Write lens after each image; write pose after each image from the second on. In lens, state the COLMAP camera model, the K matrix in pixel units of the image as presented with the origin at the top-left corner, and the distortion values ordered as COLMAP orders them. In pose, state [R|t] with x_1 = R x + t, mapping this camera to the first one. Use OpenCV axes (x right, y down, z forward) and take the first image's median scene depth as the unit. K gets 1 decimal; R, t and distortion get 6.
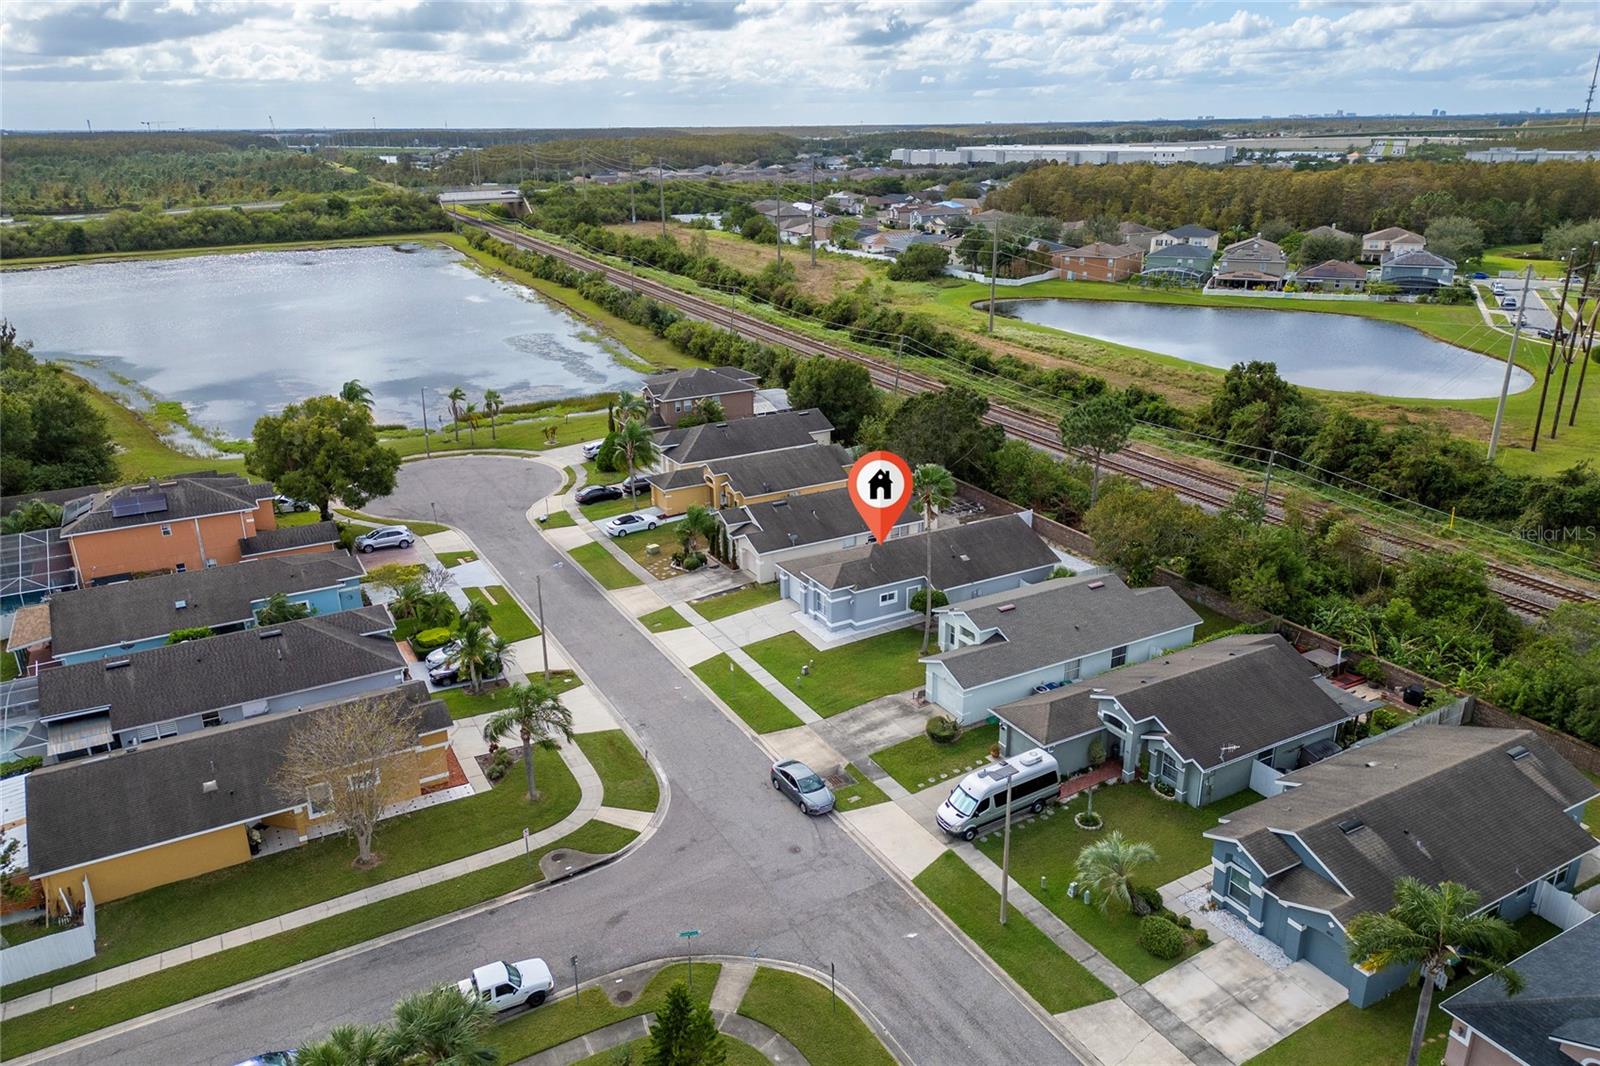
lens RADIAL K [[1112.2, 0, 800.4], [0, 1112.2, 551.2], [0, 0, 1]] dist [0.082627, -0.081578]
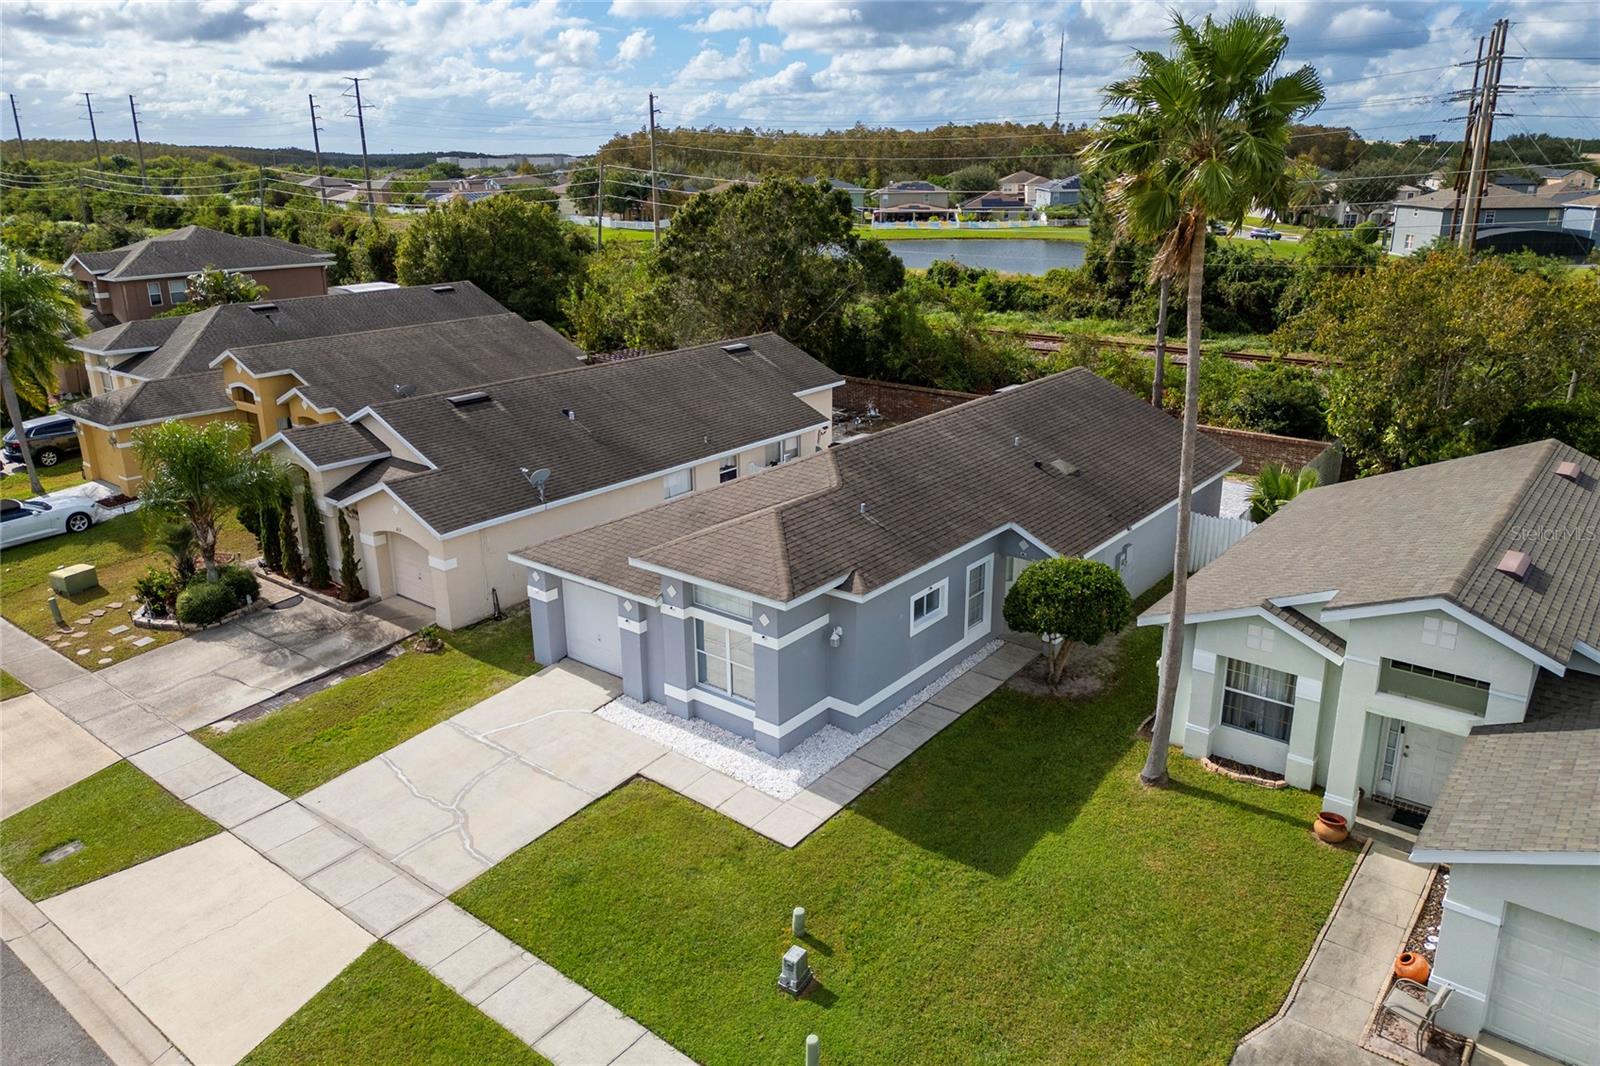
lens RADIAL K [[1112.1, 0, 791.8], [0, 1112.1, 520.0], [0, 0, 1]] dist [0.060954, -0.043999]
pose [[0.928990, -0.114735, 0.351872, -0.054300], [0.134392, 0.990416, -0.031867, 0.021124], [-0.344843, 0.076893, 0.935506, 0.655087]]
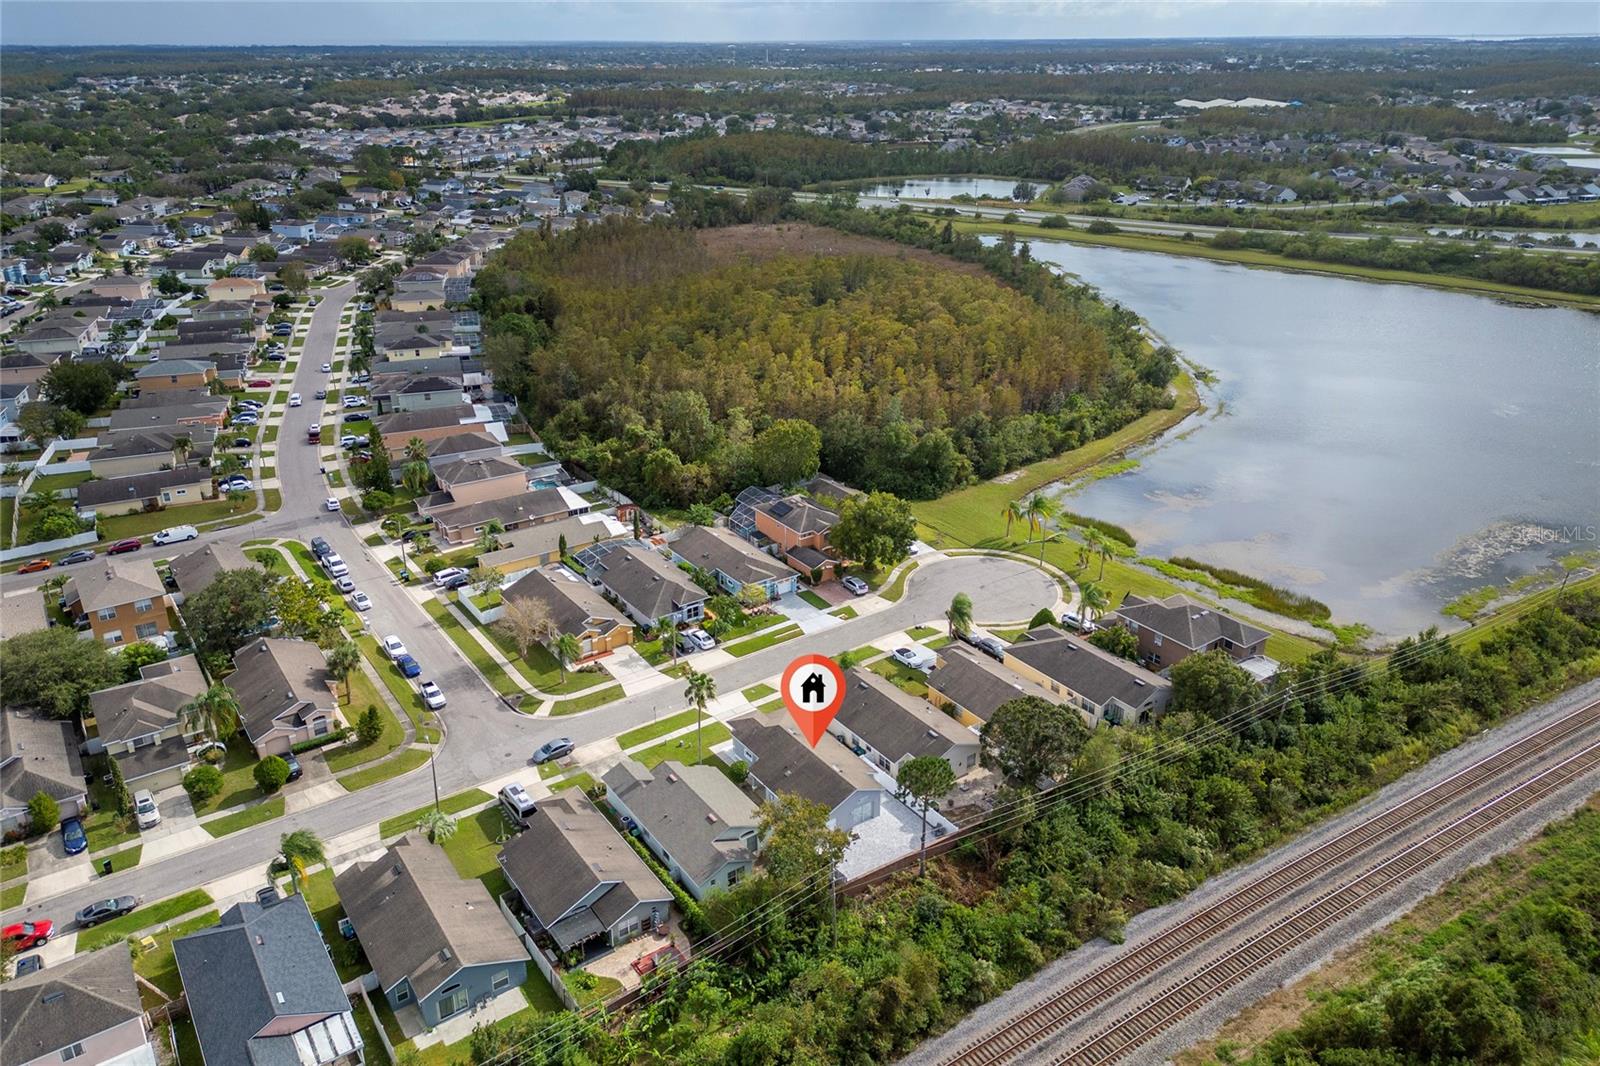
lens RADIAL K [[1112.2, 0, 800.4], [0, 1112.2, 551.2], [0, 0, 1]] dist [0.082627, -0.081578]
pose [[0.098023, 0.422118, -0.901226, 1.160841], [-0.356784, 0.860295, 0.364140, -0.671306], [0.929030, 0.285849, 0.234933, 0.579794]]
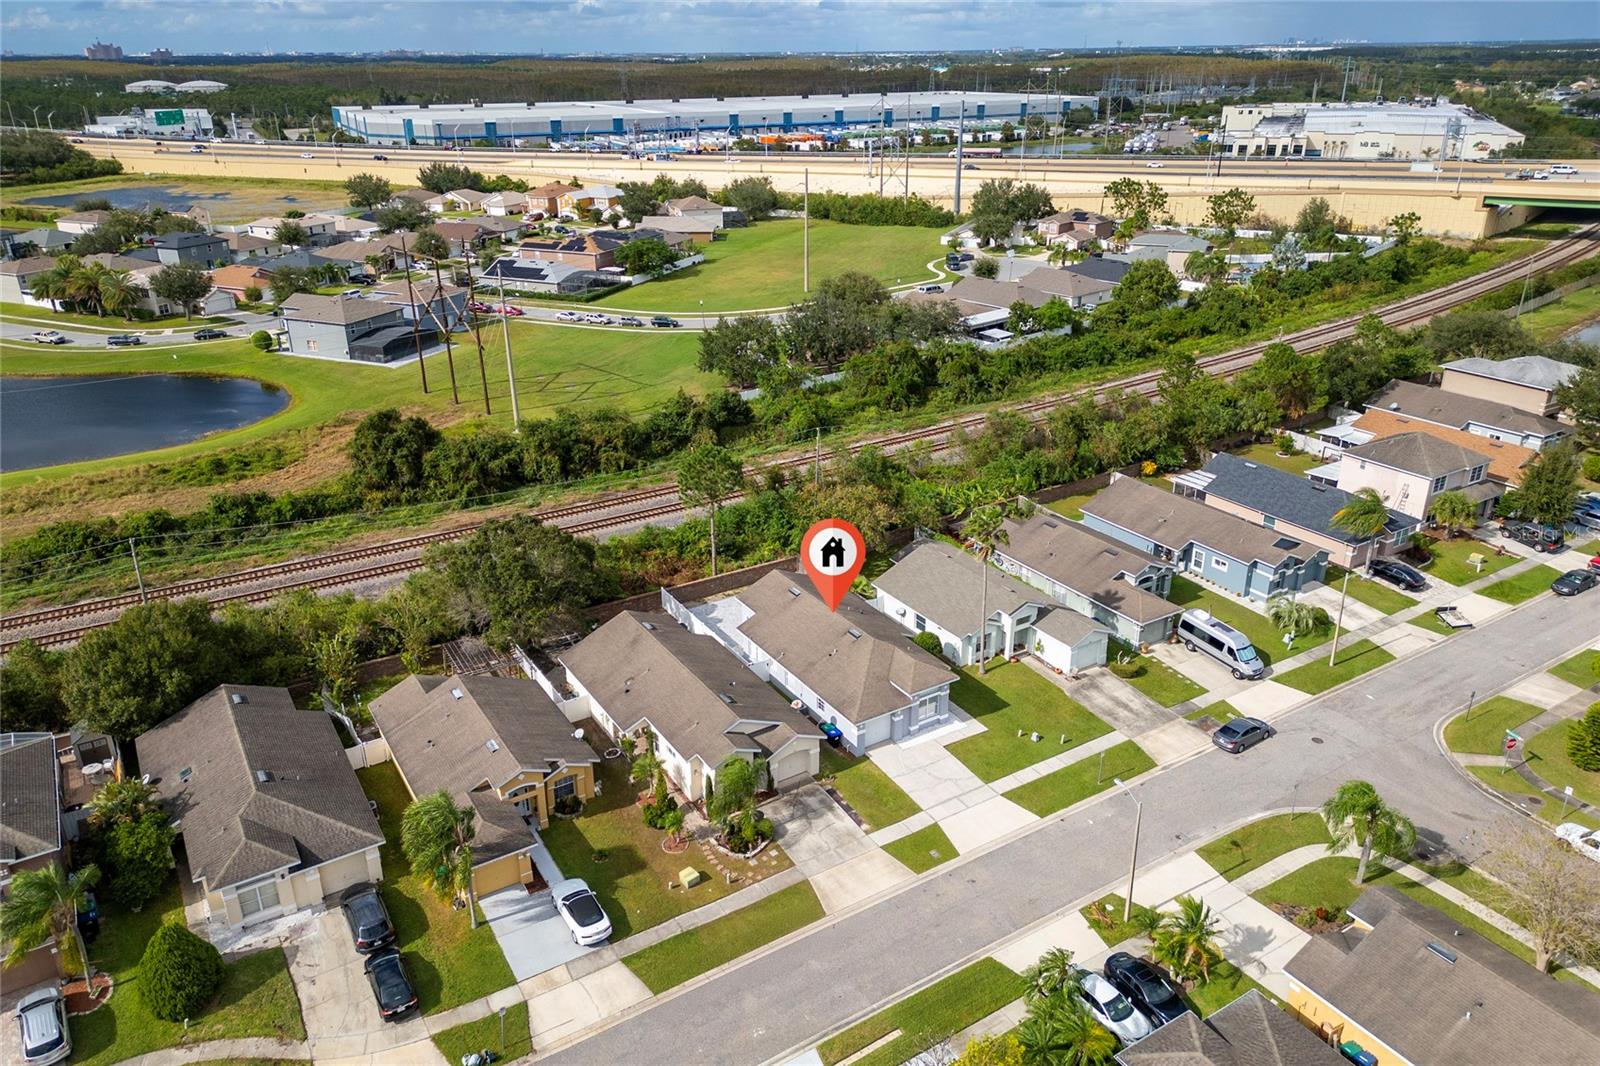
lens RADIAL K [[1112.2, 0, 800.4], [0, 1112.2, 551.2], [0, 0, 1]] dist [0.082627, -0.081578]
pose [[-0.046692, -0.397440, 0.916439, -0.704608], [0.364742, 0.847310, 0.386043, -0.418886], [-0.929937, 0.352289, 0.105401, 0.863767]]
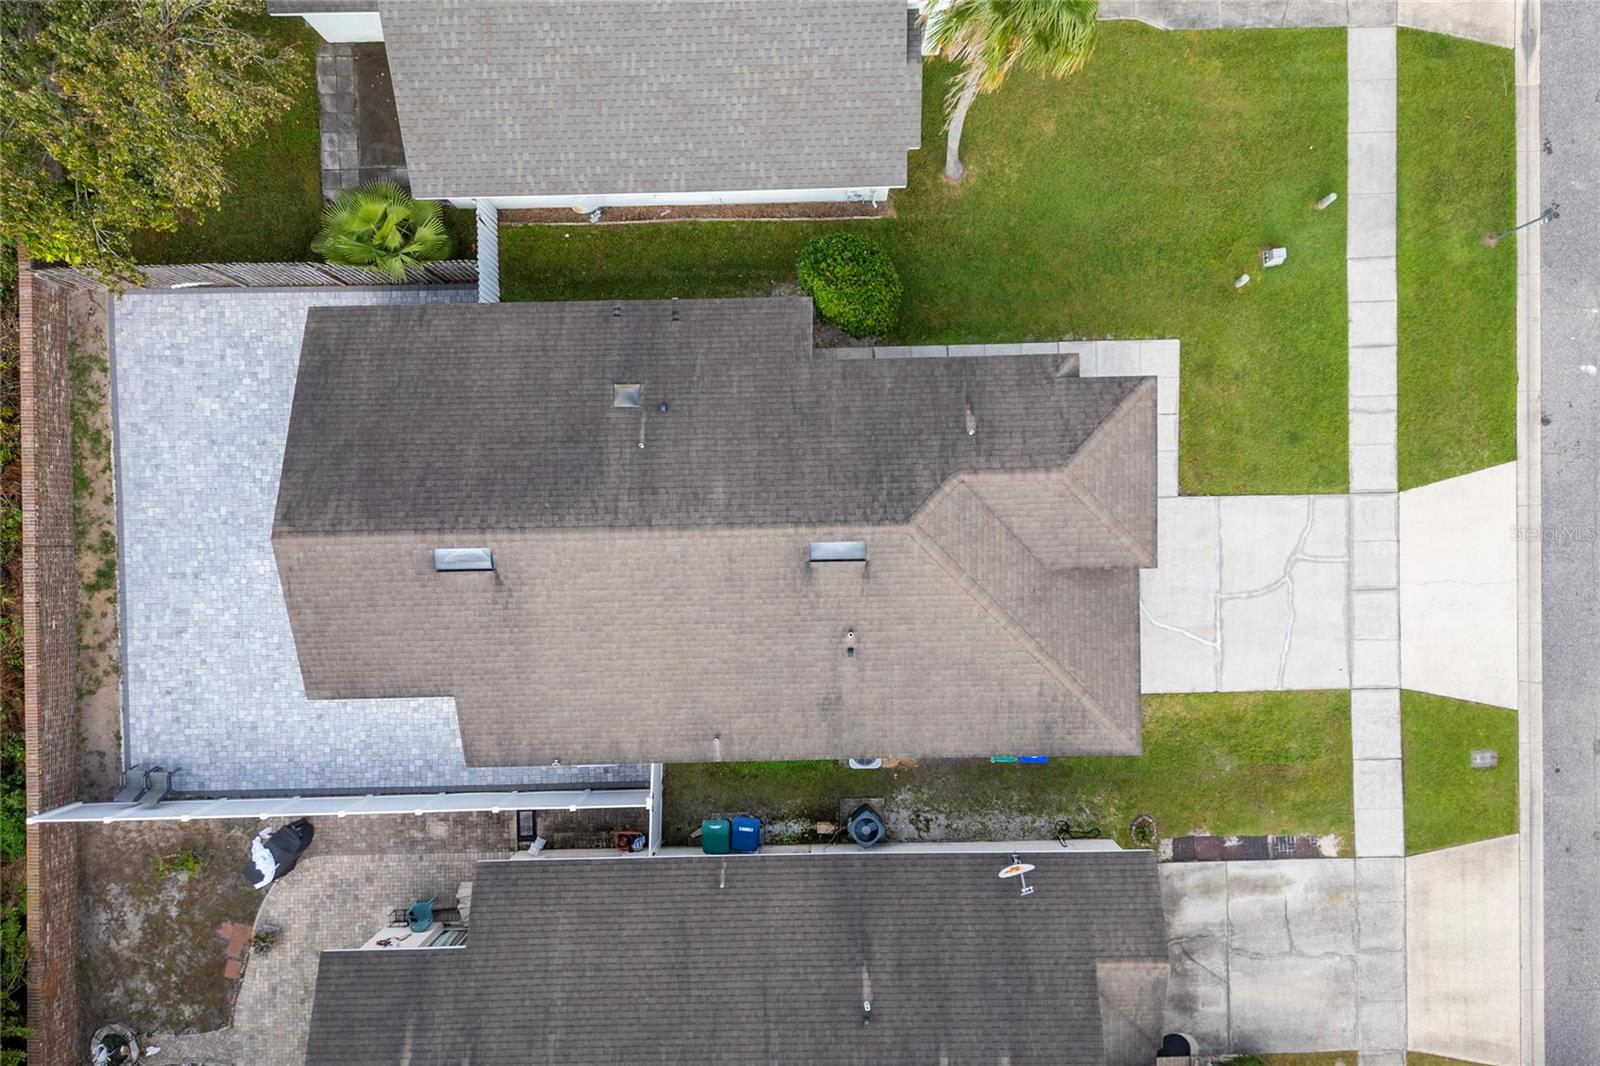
lens RADIAL K [[1112.2, 0, 800.4], [0, 1112.2, 551.2], [0, 0, 1]] dist [0.082627, -0.081578]
pose [[-0.881503, -0.472049, 0.011077, 0.077456], [0.194161, -0.340992, 0.919797, -0.254884], [-0.430412, 0.812954, 0.392239, 0.837235]]
